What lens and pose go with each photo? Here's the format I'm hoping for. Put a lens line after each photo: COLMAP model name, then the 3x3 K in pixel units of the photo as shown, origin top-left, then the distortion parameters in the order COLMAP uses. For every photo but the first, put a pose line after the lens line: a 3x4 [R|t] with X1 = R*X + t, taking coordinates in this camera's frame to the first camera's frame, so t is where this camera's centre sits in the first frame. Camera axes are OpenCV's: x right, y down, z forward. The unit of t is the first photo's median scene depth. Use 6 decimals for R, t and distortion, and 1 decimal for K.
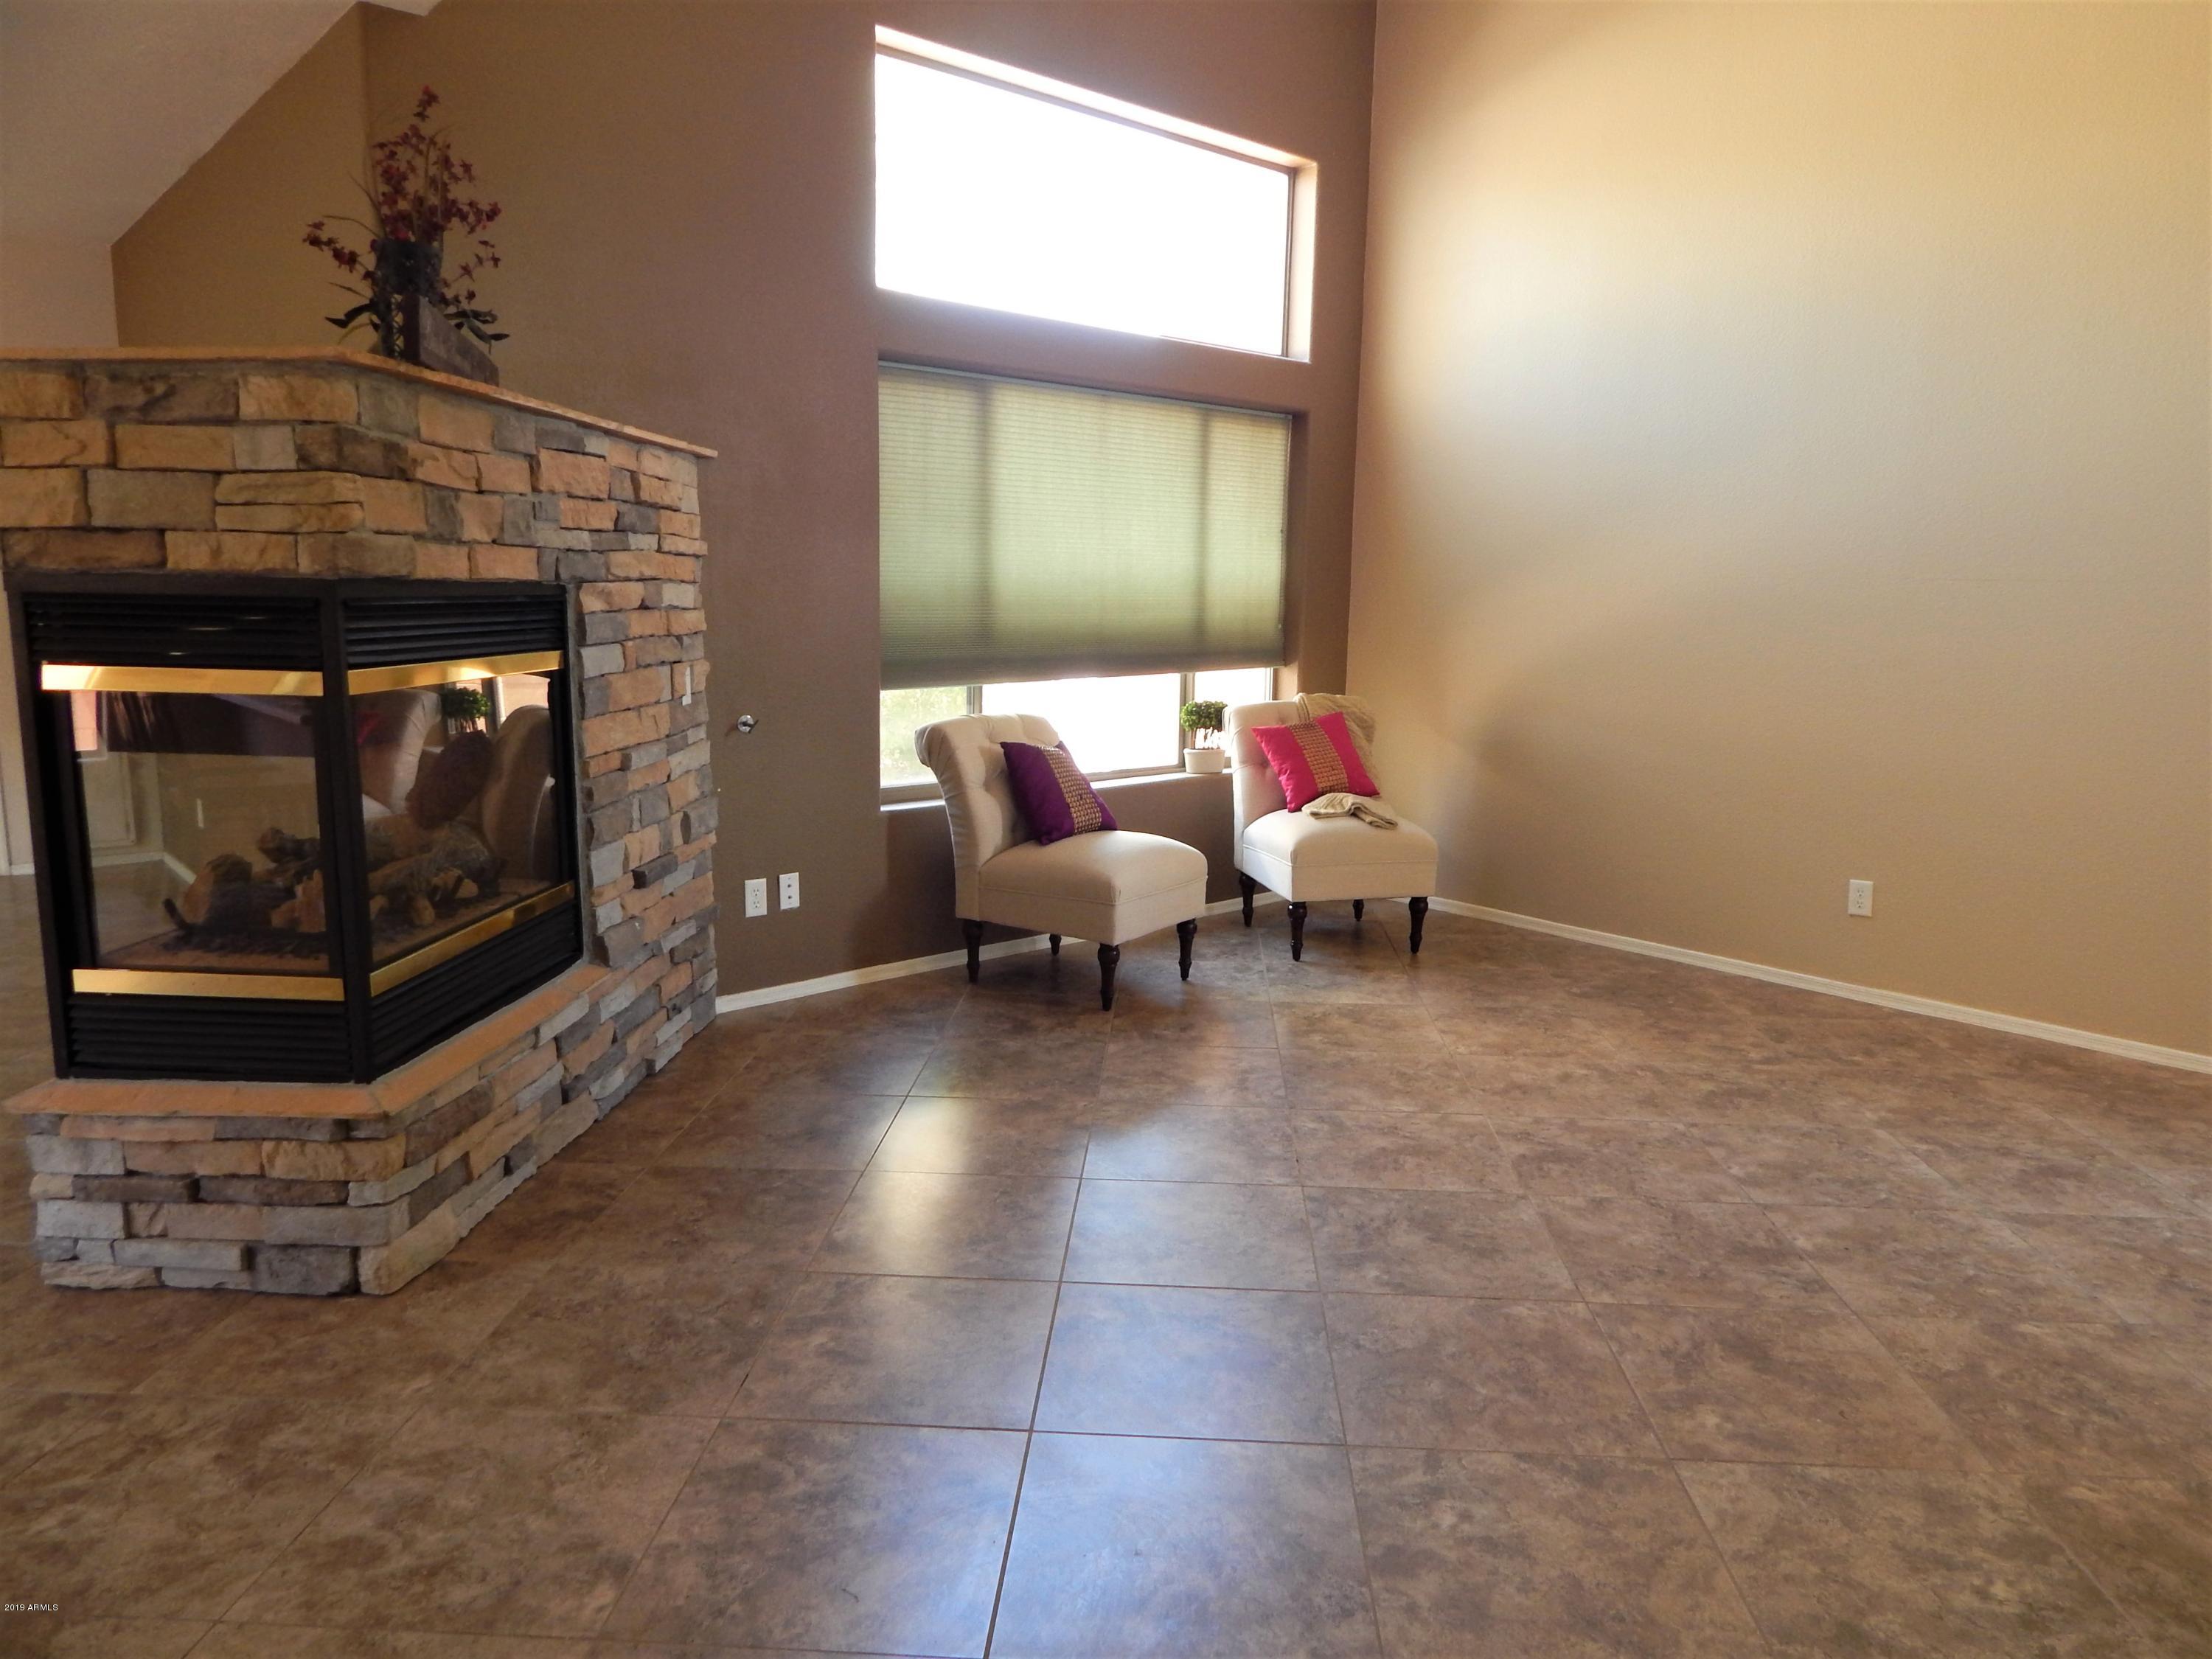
lens RADIAL K [[1472.4, 0, 1106.0], [0, 1472.4, 829.5], [0, 0, 1]] dist [-0.009124, -0.002350]
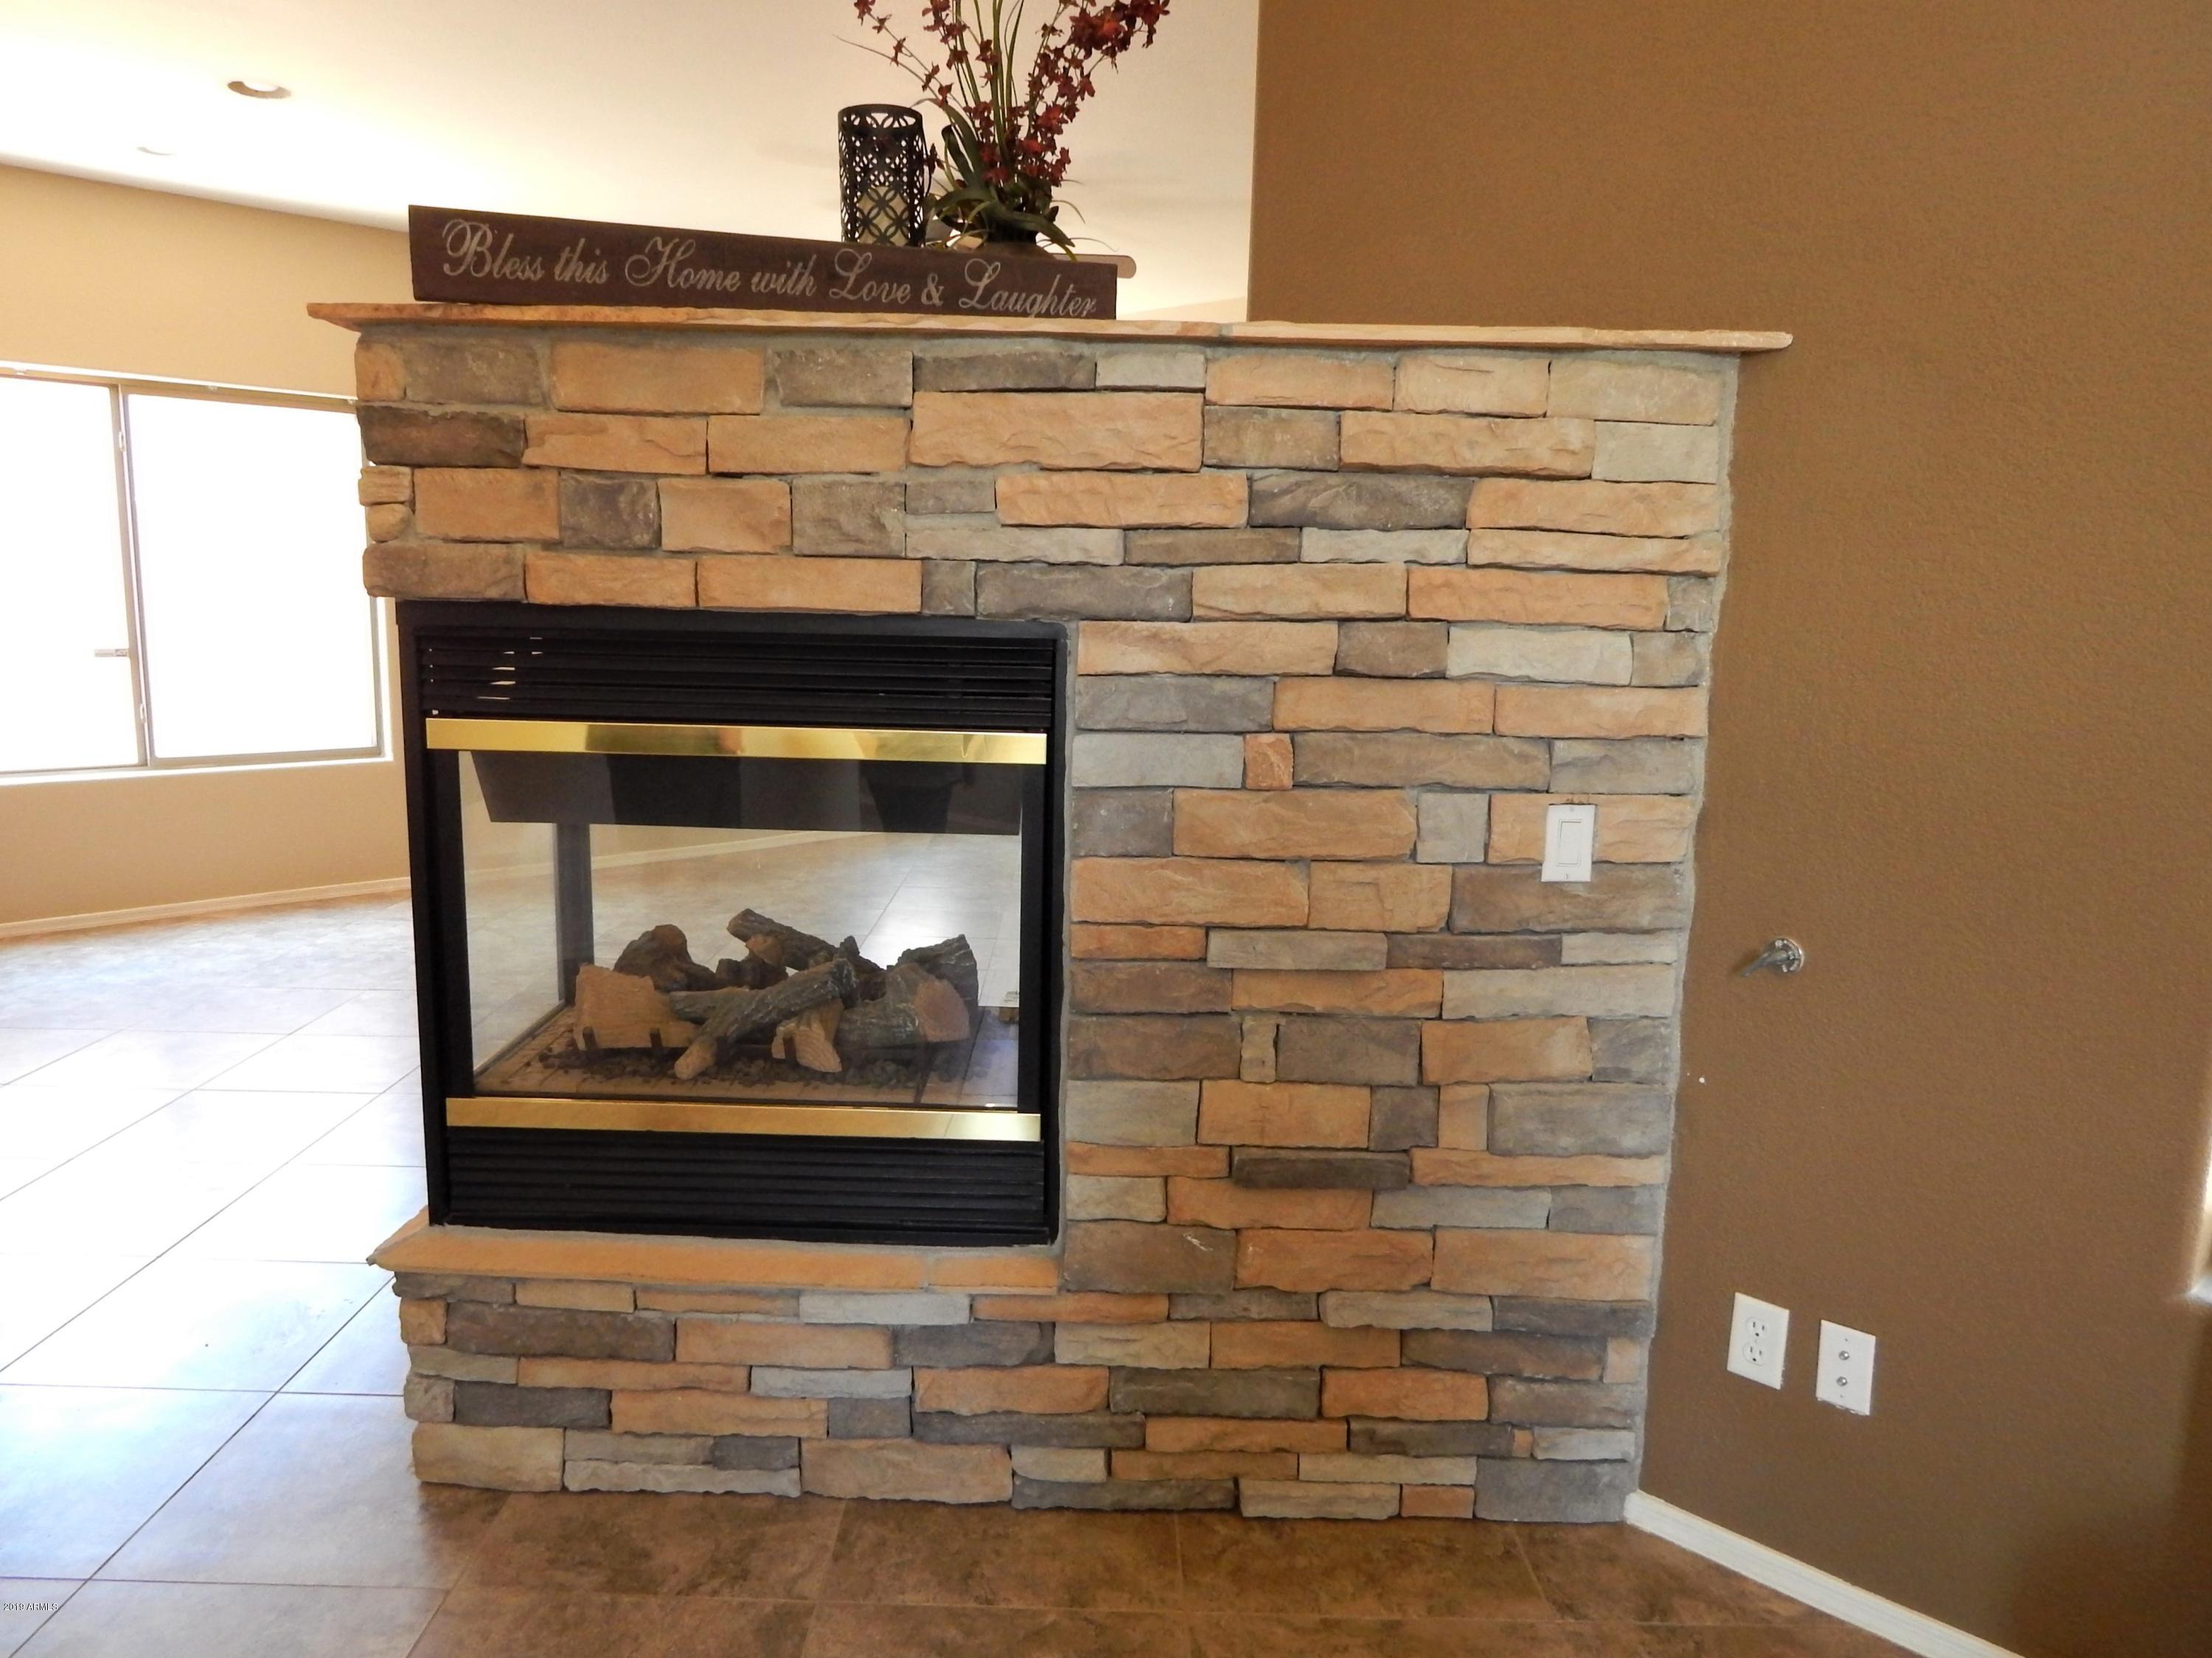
lens RADIAL K [[1530.1, 0, 1079.6], [0, 1530.1, 857.9], [0, 0, 1]] dist [0.012459, -0.000487]
pose [[0.047806, 0.167164, -0.984769, 0.224947], [-0.183246, 0.970632, 0.155868, -0.158263], [0.981904, 0.173003, 0.077034, 0.898724]]
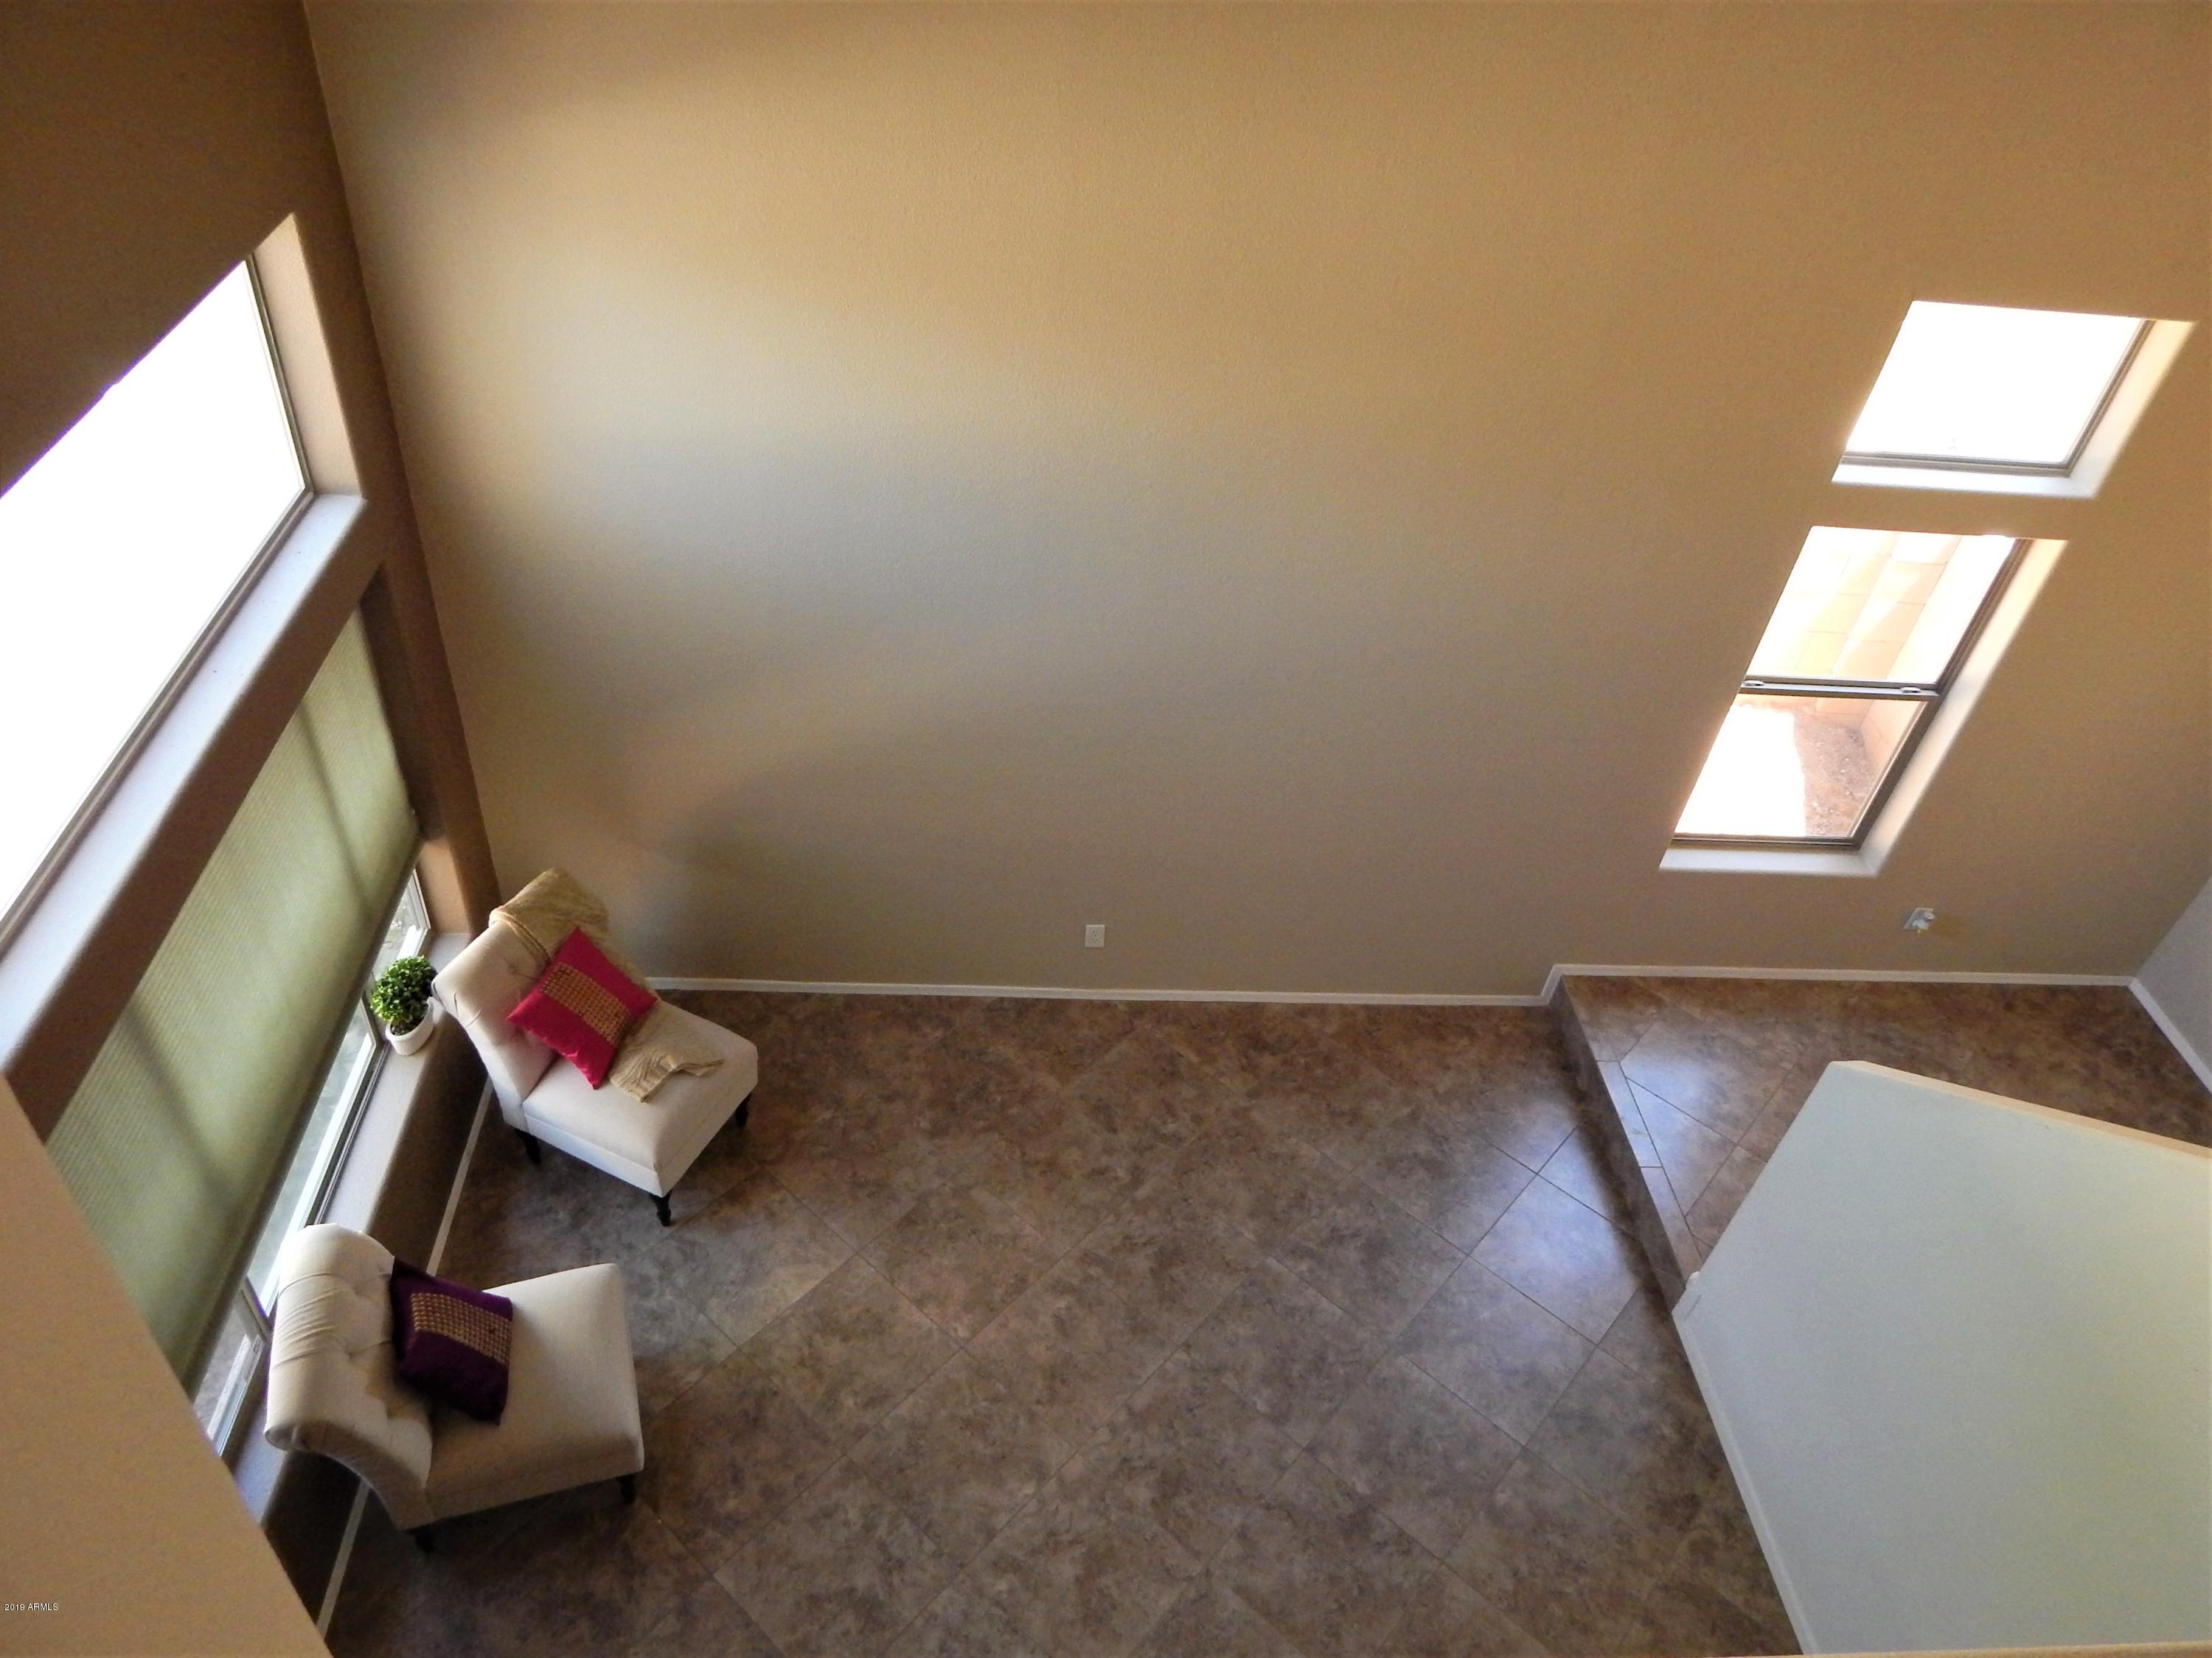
lens RADIAL K [[1529.7, 0, 1079.6], [0, 1529.7, 857.9], [0, 0, 1]] dist [0.012459, -0.000487]
pose [[0.616451, -0.490711, 0.615784, -0.270367], [0.050404, 0.805043, 0.591071, -0.923233], [-0.785778, -0.333329, 0.521003, 0.506612]]
